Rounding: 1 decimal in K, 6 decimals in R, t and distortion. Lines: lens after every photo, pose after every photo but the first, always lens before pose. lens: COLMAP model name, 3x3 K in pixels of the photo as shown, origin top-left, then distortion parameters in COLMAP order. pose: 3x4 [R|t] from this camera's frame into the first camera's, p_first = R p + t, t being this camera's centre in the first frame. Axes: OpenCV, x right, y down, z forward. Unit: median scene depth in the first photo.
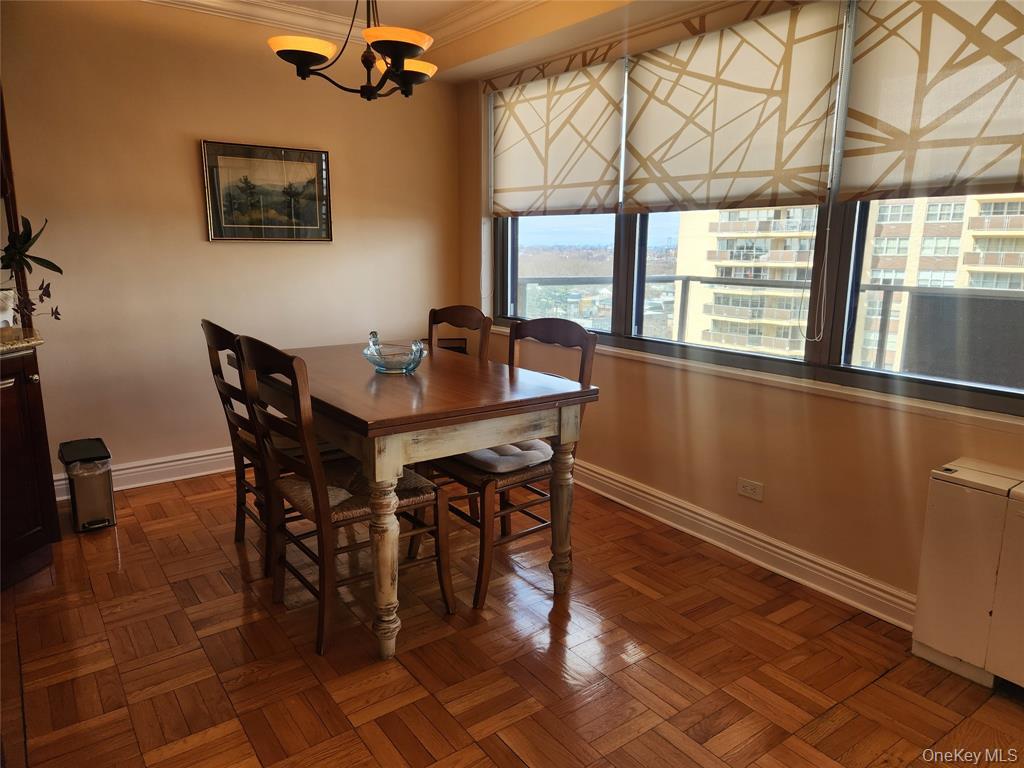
lens RADIAL K [[687.6, 0, 512.7], [0, 687.6, 383.8], [0, 0, 1]] dist [0.035520, -0.015795]
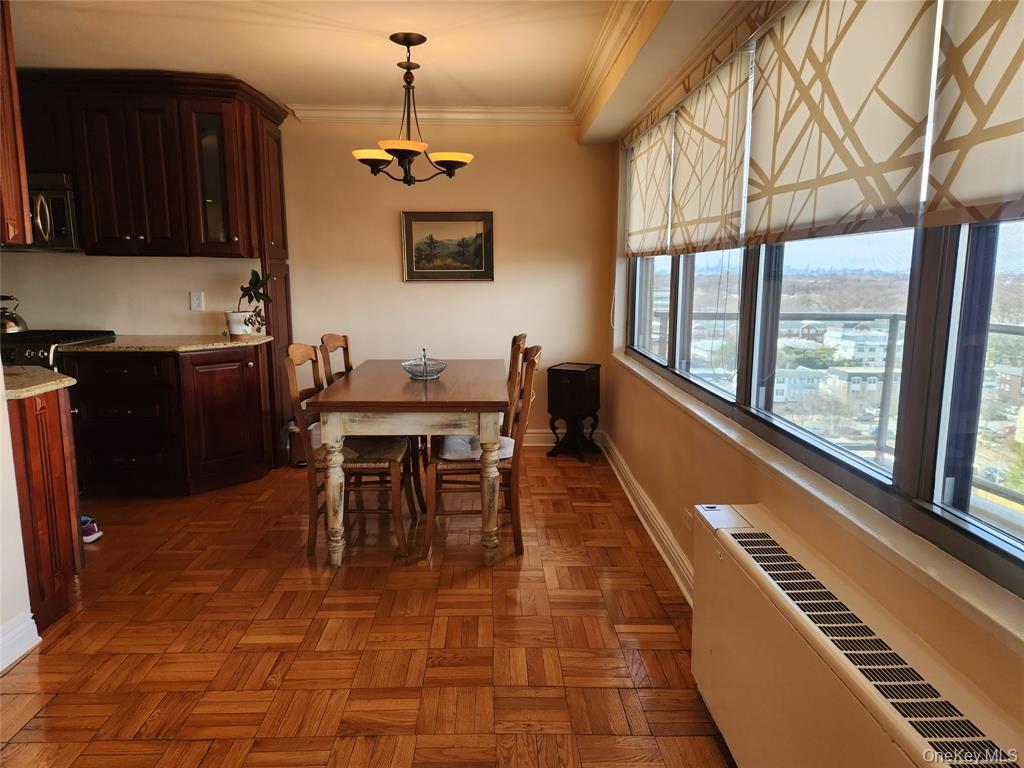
lens RADIAL K [[687.6, 0, 507.7], [0, 687.6, 385.1], [0, 0, 1]] dist [0.035520, -0.015795]
pose [[0.815859, 0.083937, -0.572126, 0.640796], [-0.108088, 0.994107, -0.008289, -0.010107], [0.568059, 0.068603, 0.820124, -0.014077]]
